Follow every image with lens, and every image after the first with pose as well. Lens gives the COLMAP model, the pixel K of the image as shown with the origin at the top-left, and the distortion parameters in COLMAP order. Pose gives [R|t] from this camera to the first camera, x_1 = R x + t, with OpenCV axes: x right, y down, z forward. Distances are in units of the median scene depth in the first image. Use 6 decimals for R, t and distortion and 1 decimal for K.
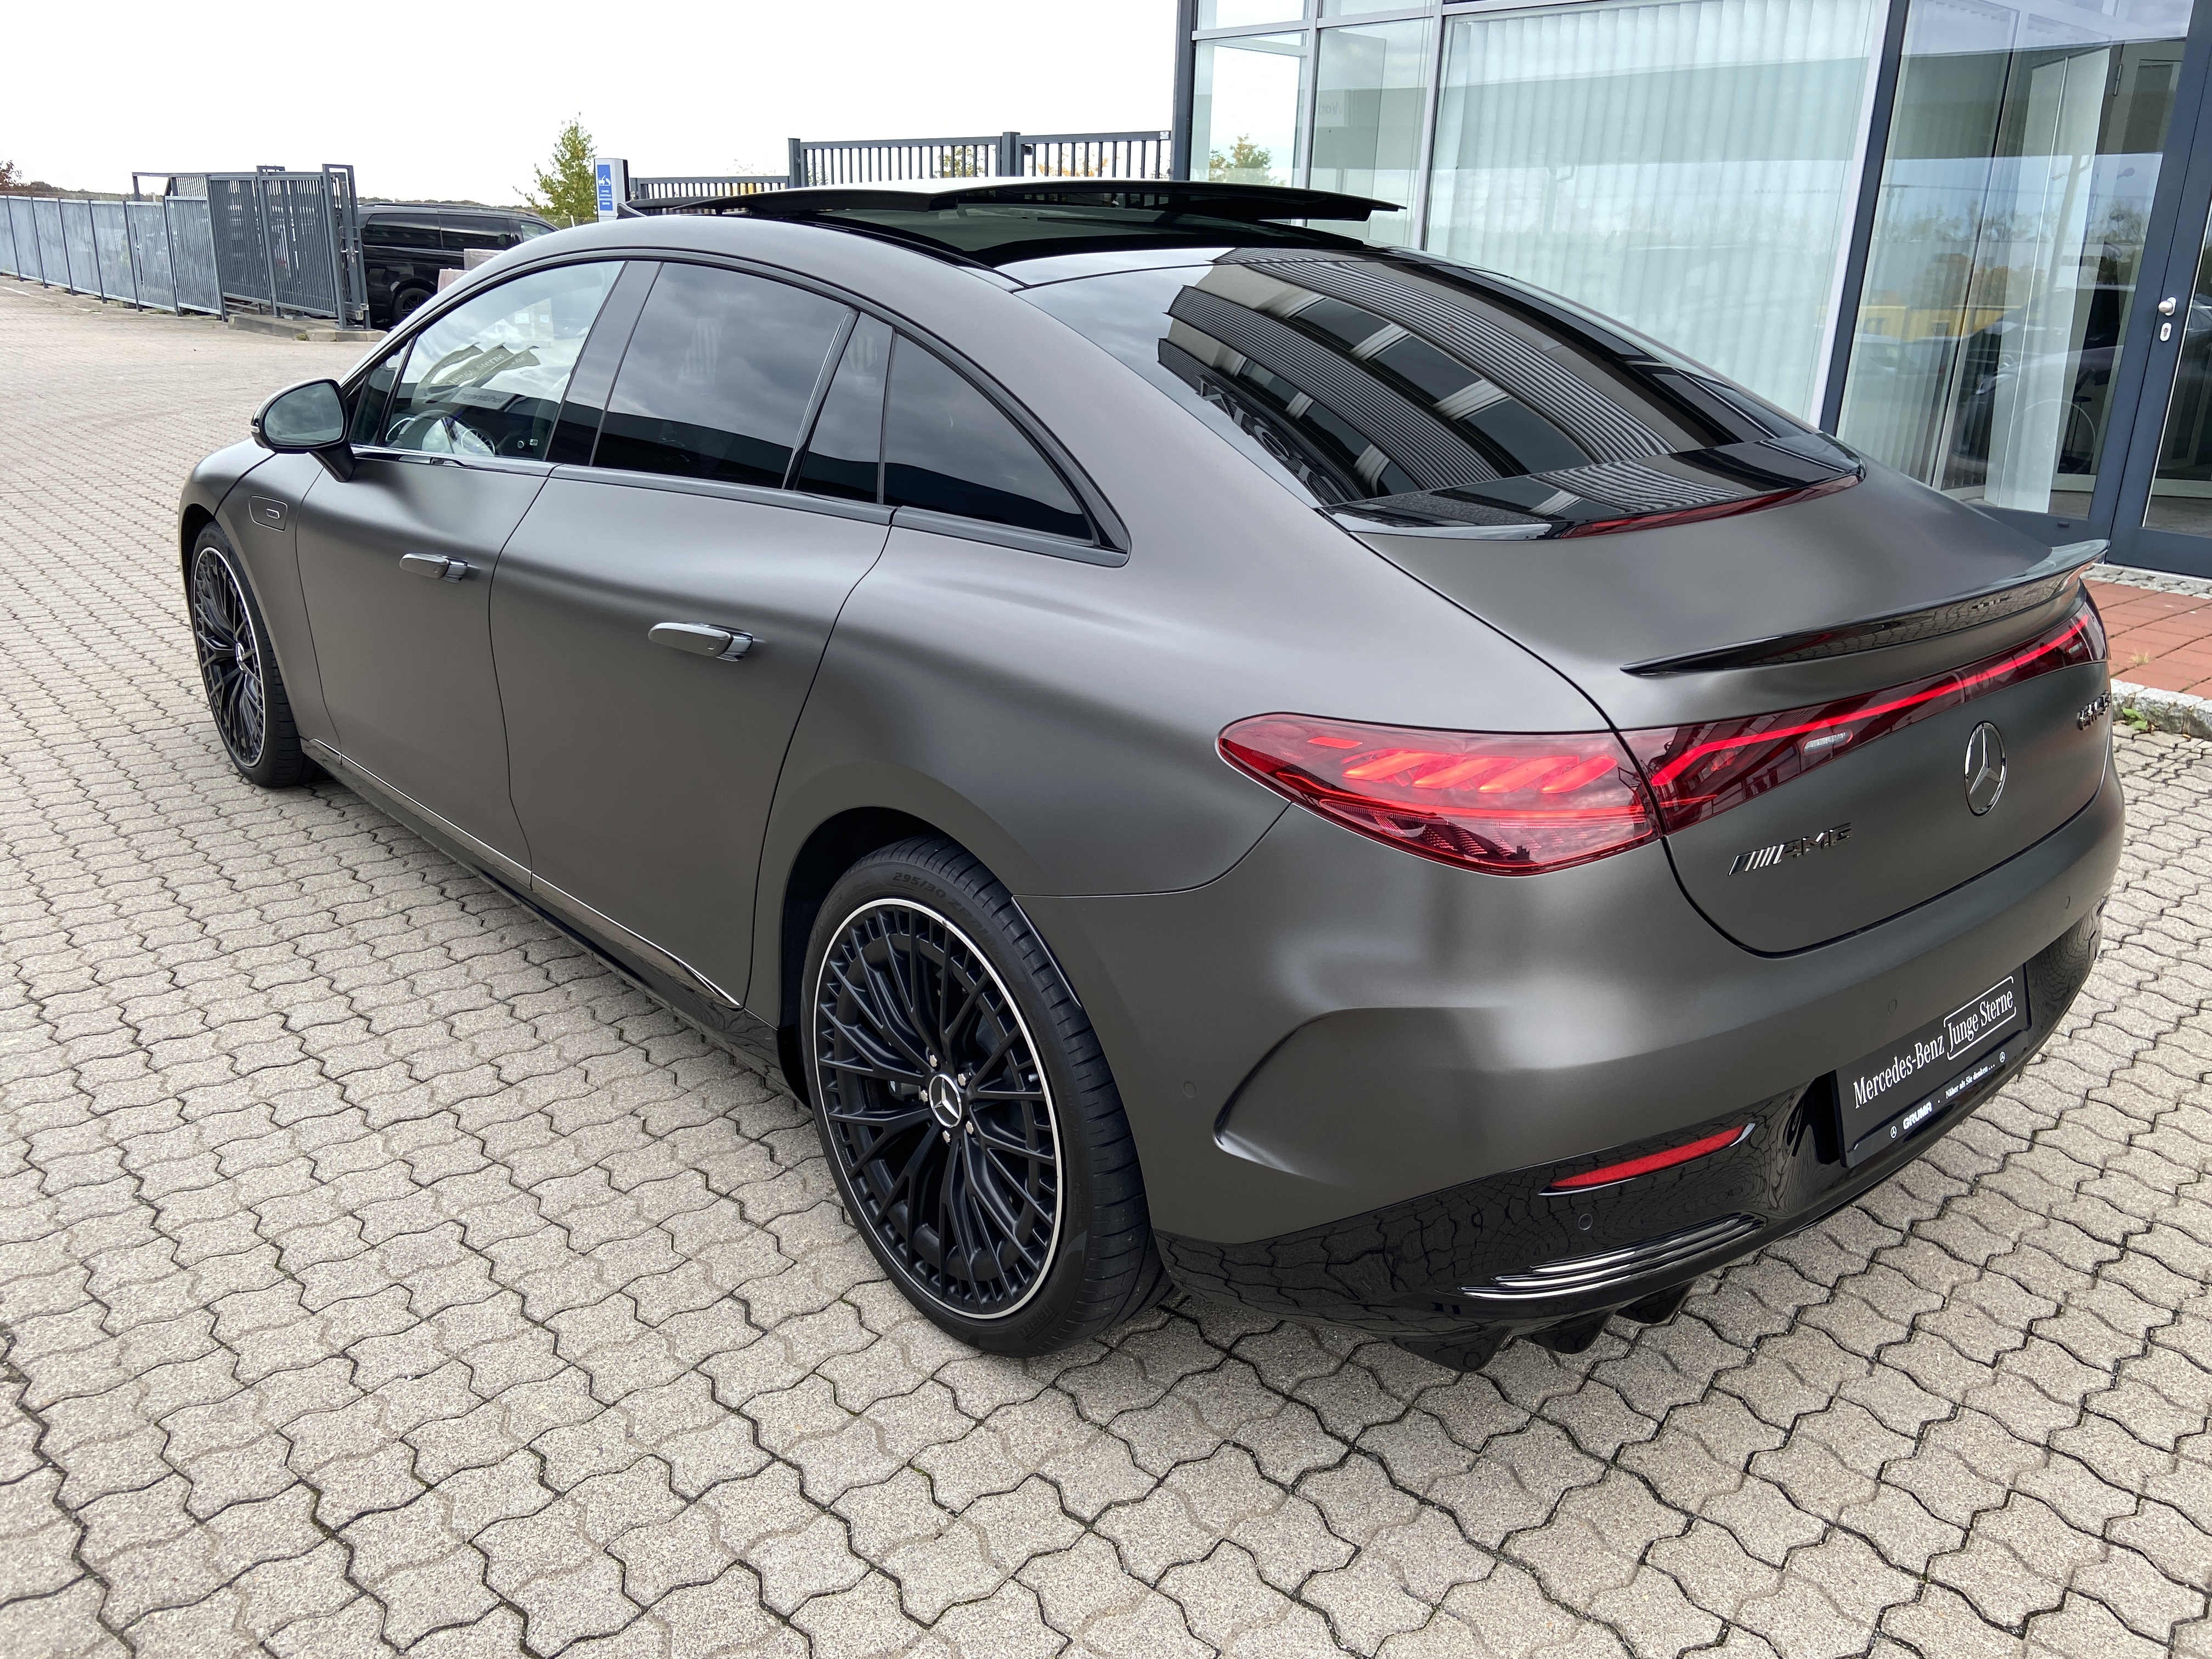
lens RADIAL K [[1686.8, 0, 1105.9], [0, 1686.8, 798.2], [0, 0, 1]] dist [0.088049, -0.097981]
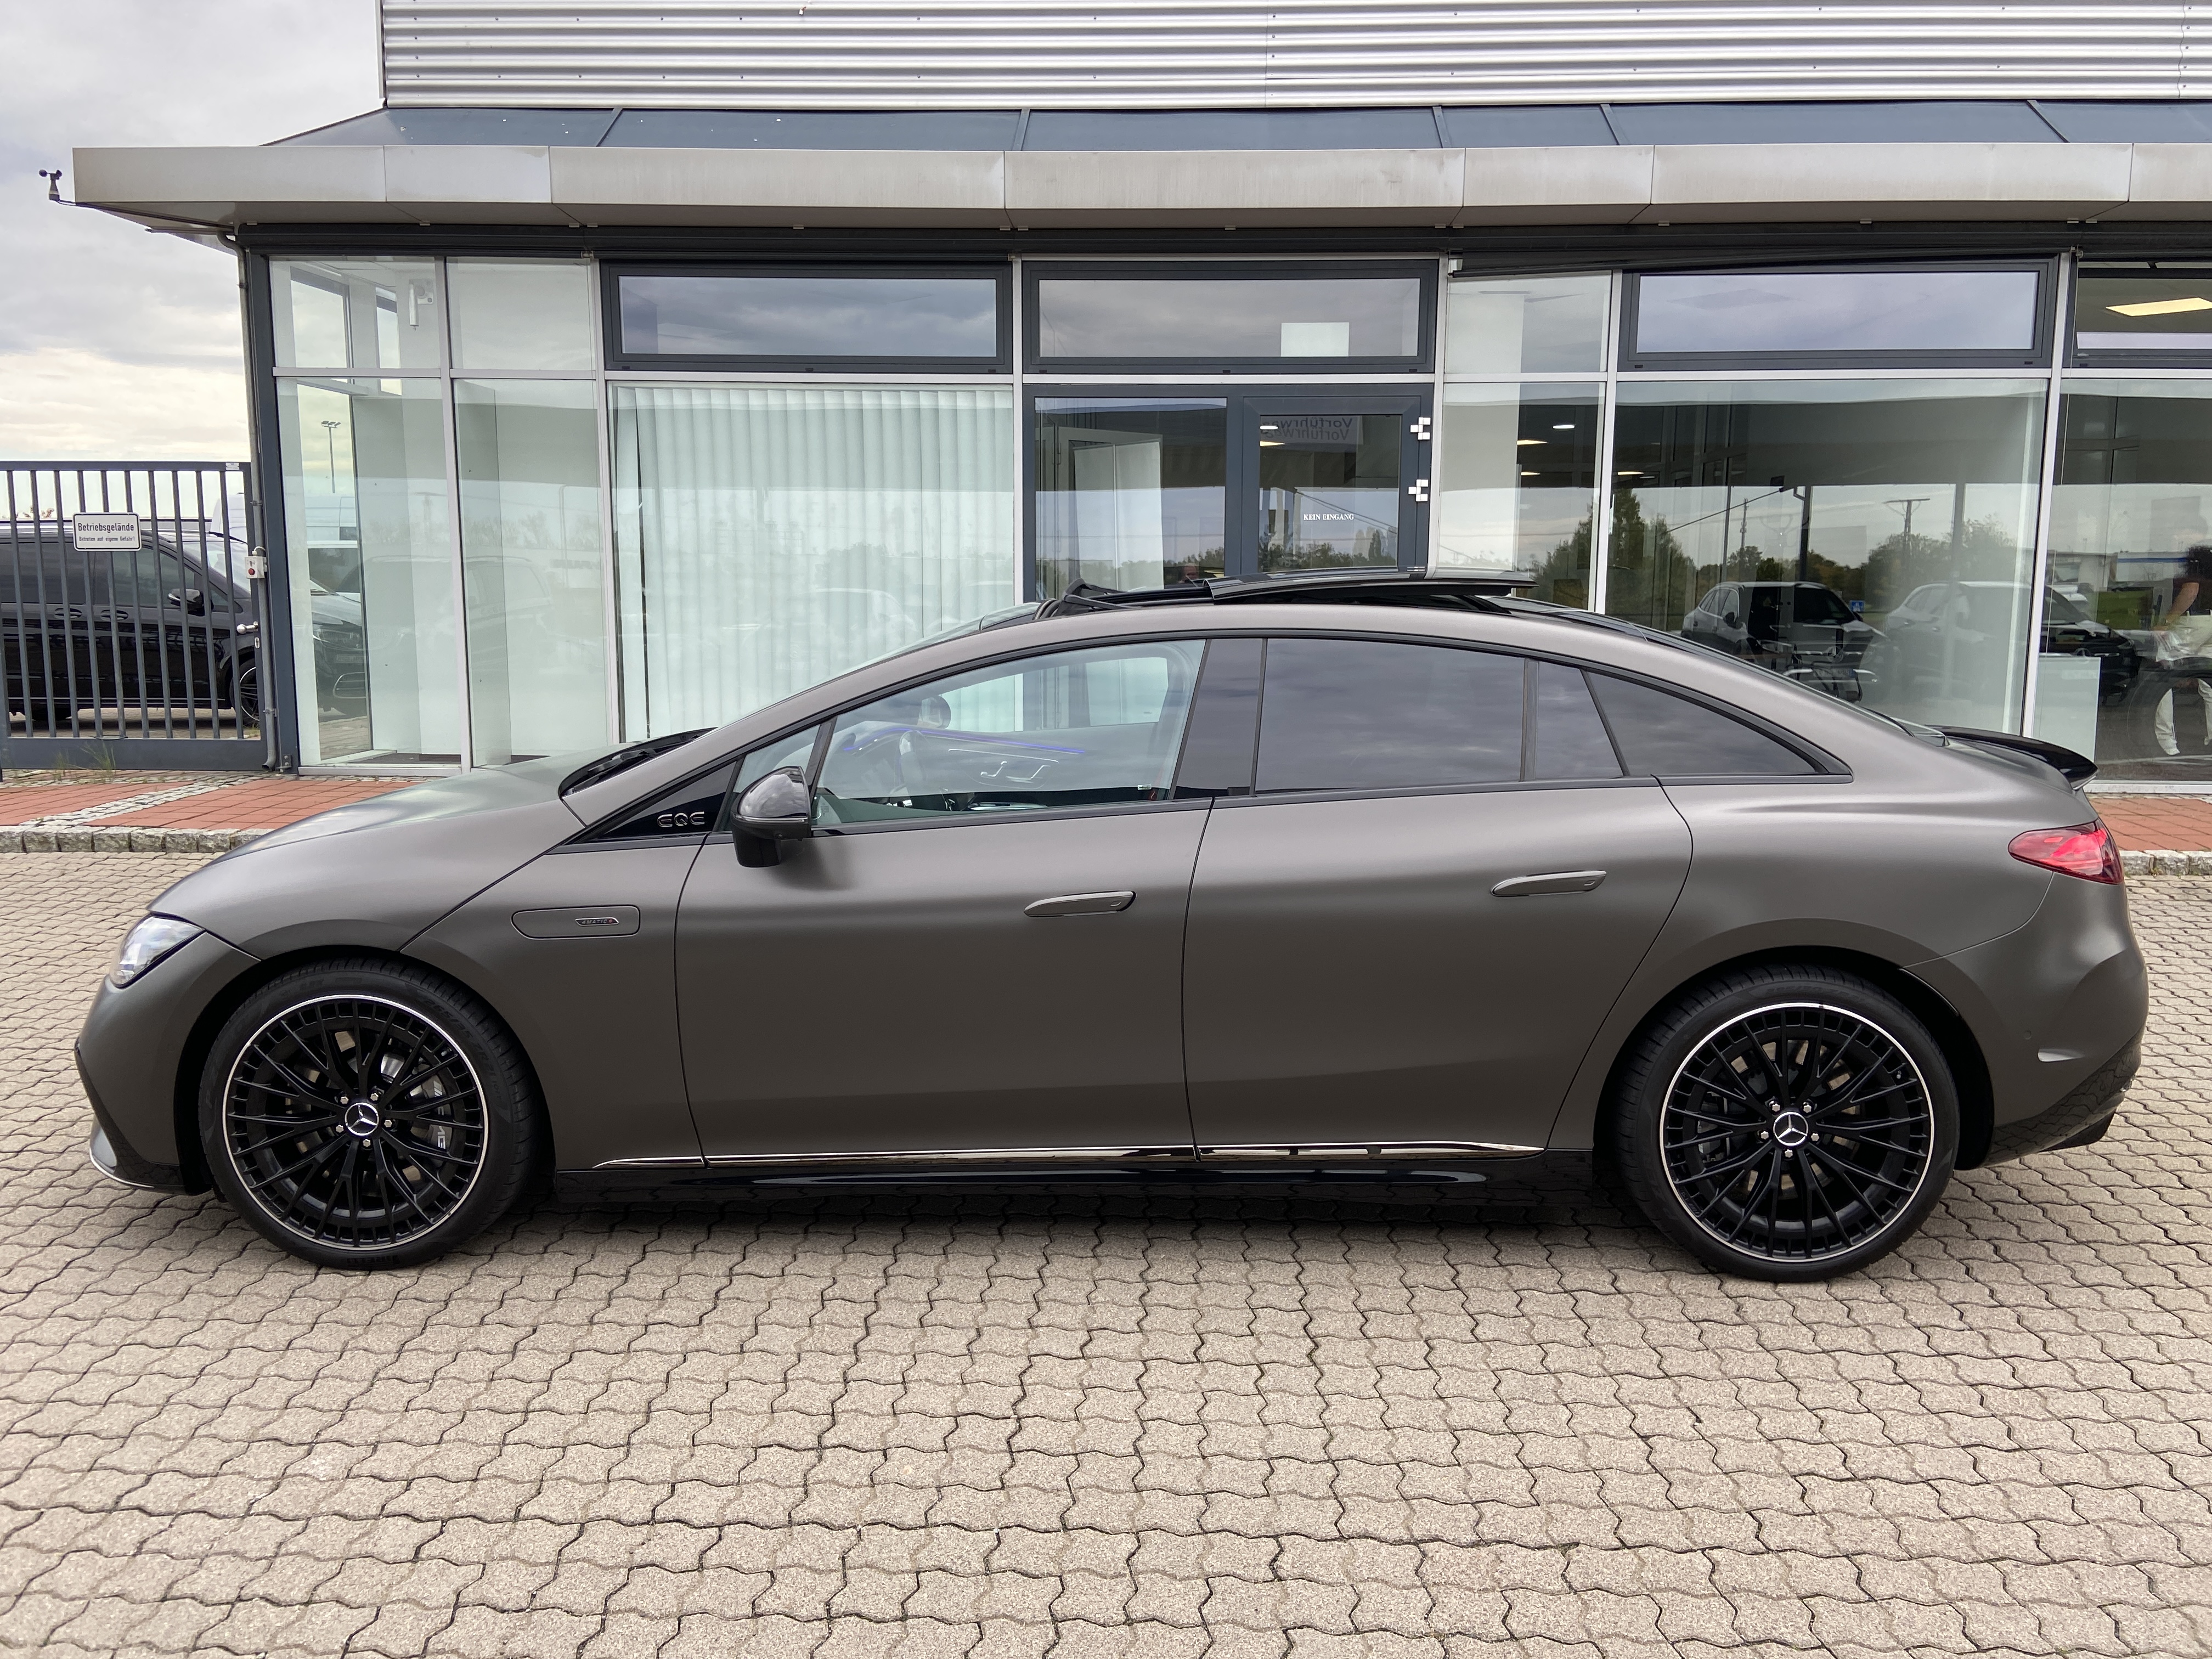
lens RADIAL K [[1686.8, 0, 1116.2], [0, 1686.8, 821.6], [0, 0, 1]] dist [0.088049, -0.097981]
pose [[0.677239, -0.138763, 0.722560, -1.133934], [0.246146, 0.968198, -0.044771, -0.128819], [-0.693368, 0.208176, 0.689857, 0.183330]]
